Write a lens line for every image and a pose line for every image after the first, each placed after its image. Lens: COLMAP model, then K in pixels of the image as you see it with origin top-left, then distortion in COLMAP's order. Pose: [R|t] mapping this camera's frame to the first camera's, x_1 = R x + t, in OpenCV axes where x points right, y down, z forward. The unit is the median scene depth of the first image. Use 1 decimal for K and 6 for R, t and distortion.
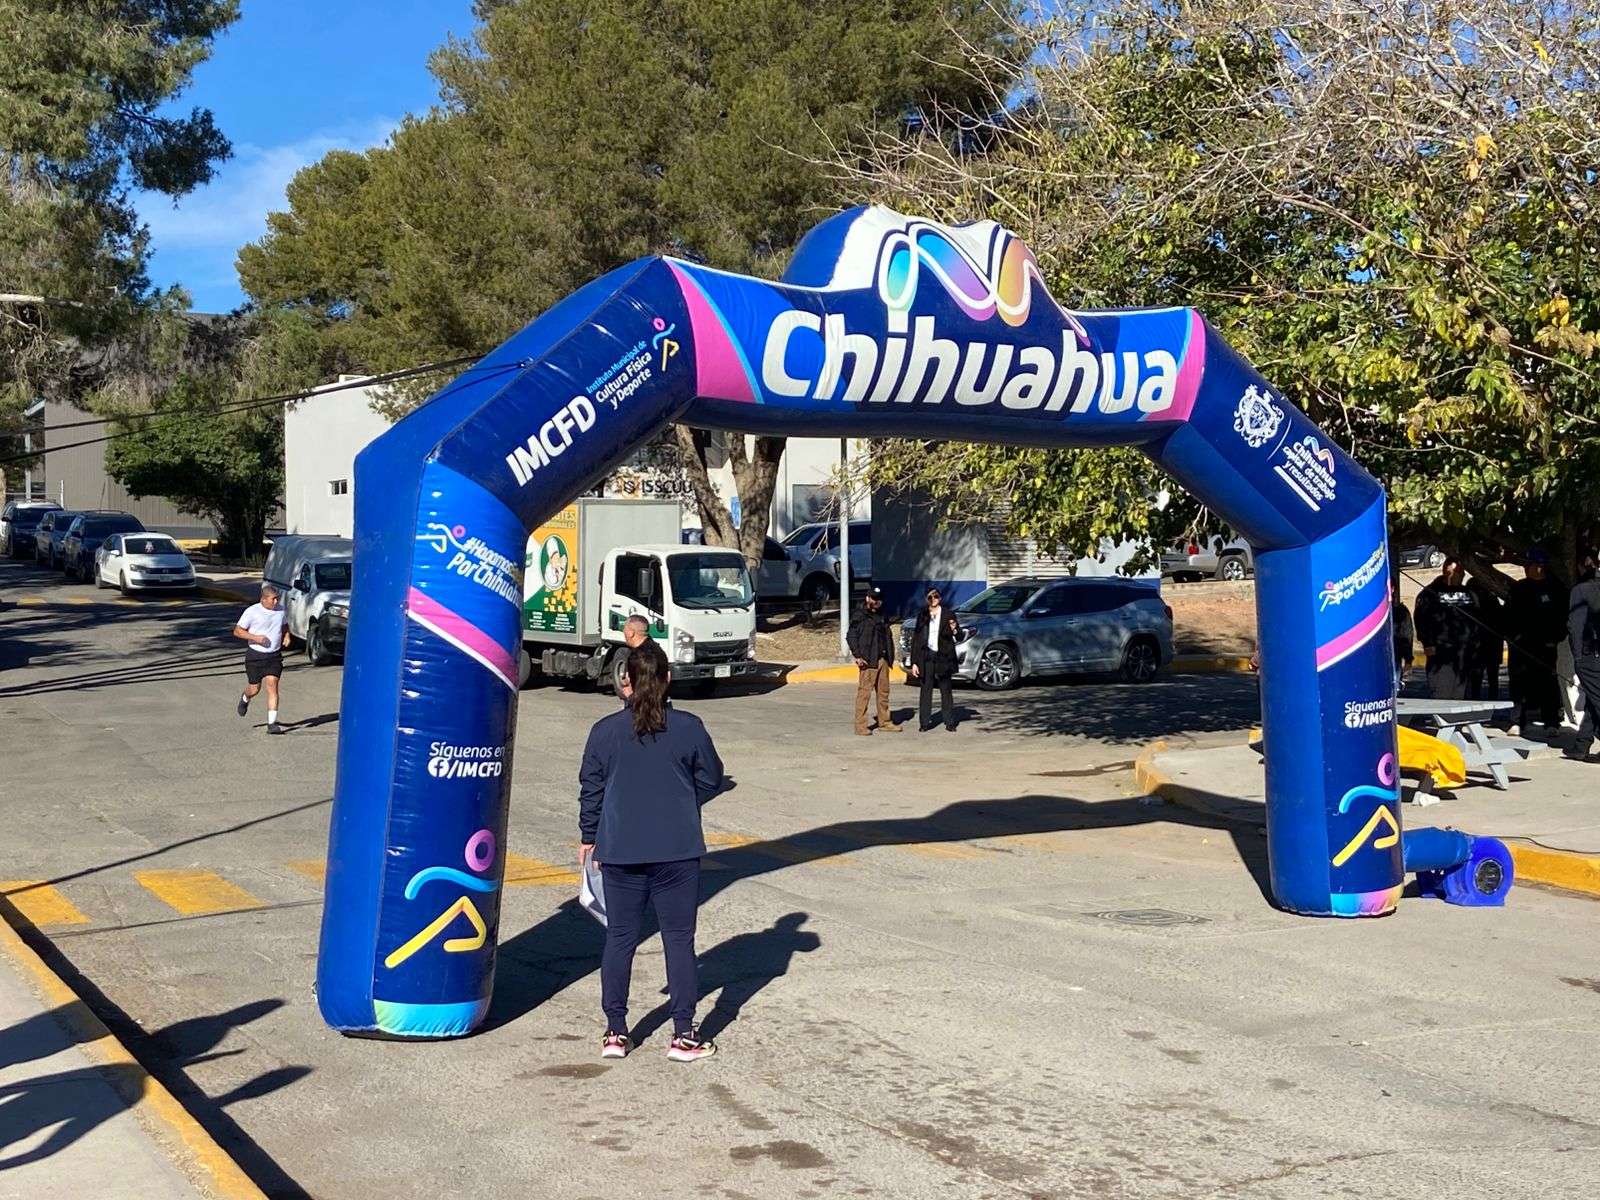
lens RADIAL K [[2190.2, 0, 800.0], [0, 2190.2, 600.0], [0, 0, 1]] dist [0.120479, -0.149947]
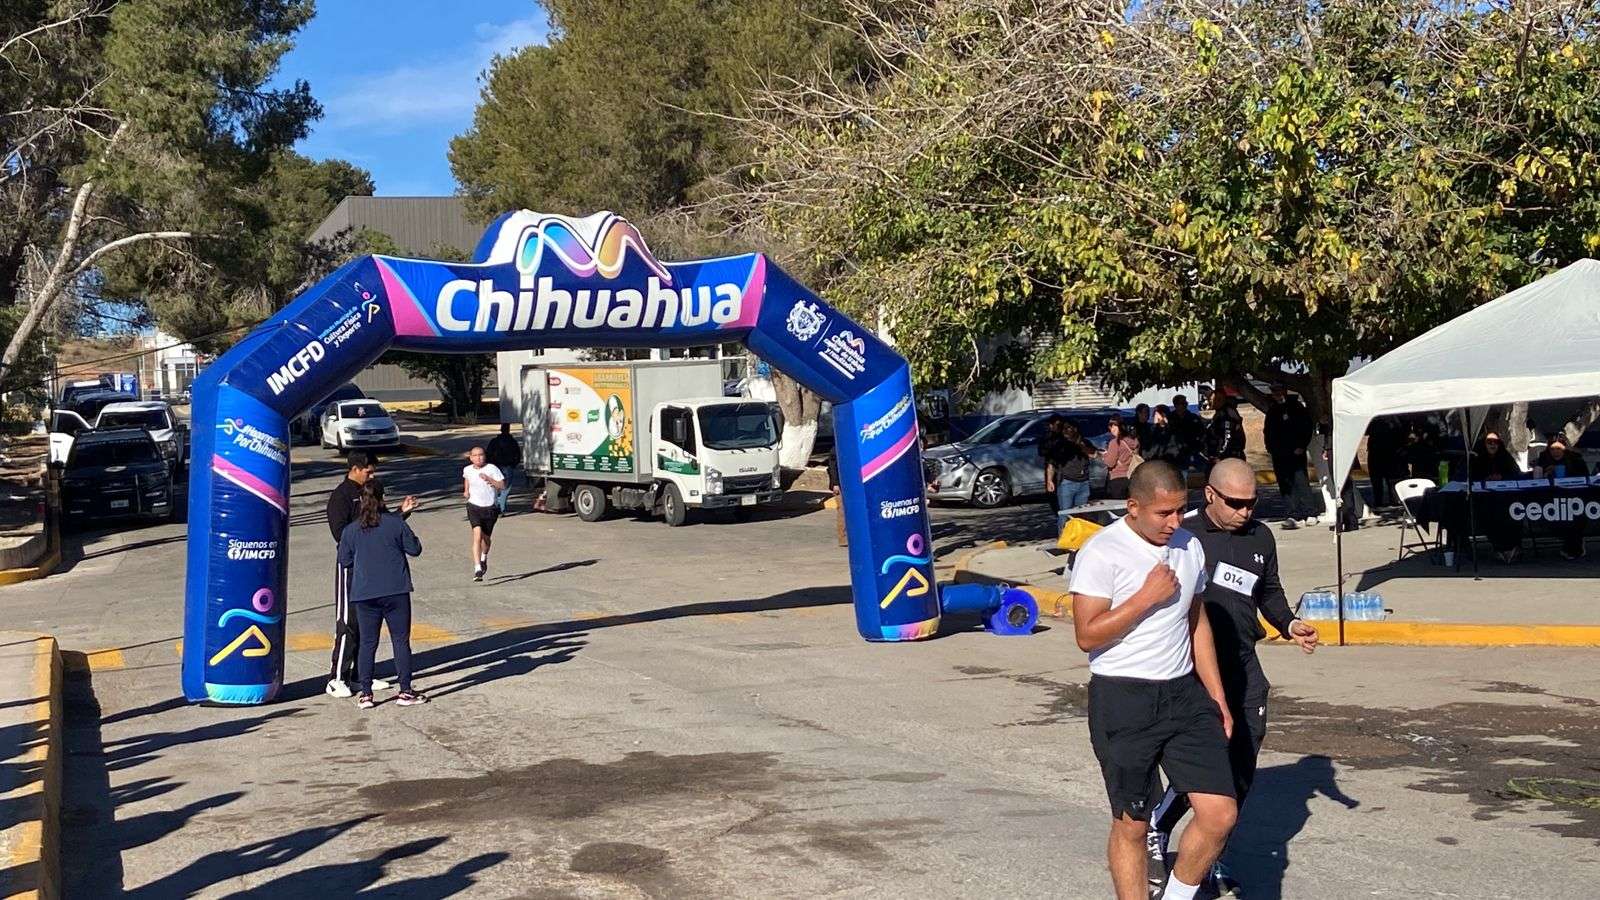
lens RADIAL K [[2251.7, 0, 778.4], [0, 2251.7, 443.1], [0, 0, 1]] dist [0.118988, -0.156678]
pose [[0.987568, -0.038939, -0.152292, 0.431148], [0.039509, 0.999219, 0.000721, 0.001534], [0.152145, -0.006729, 0.988335, -0.586380]]
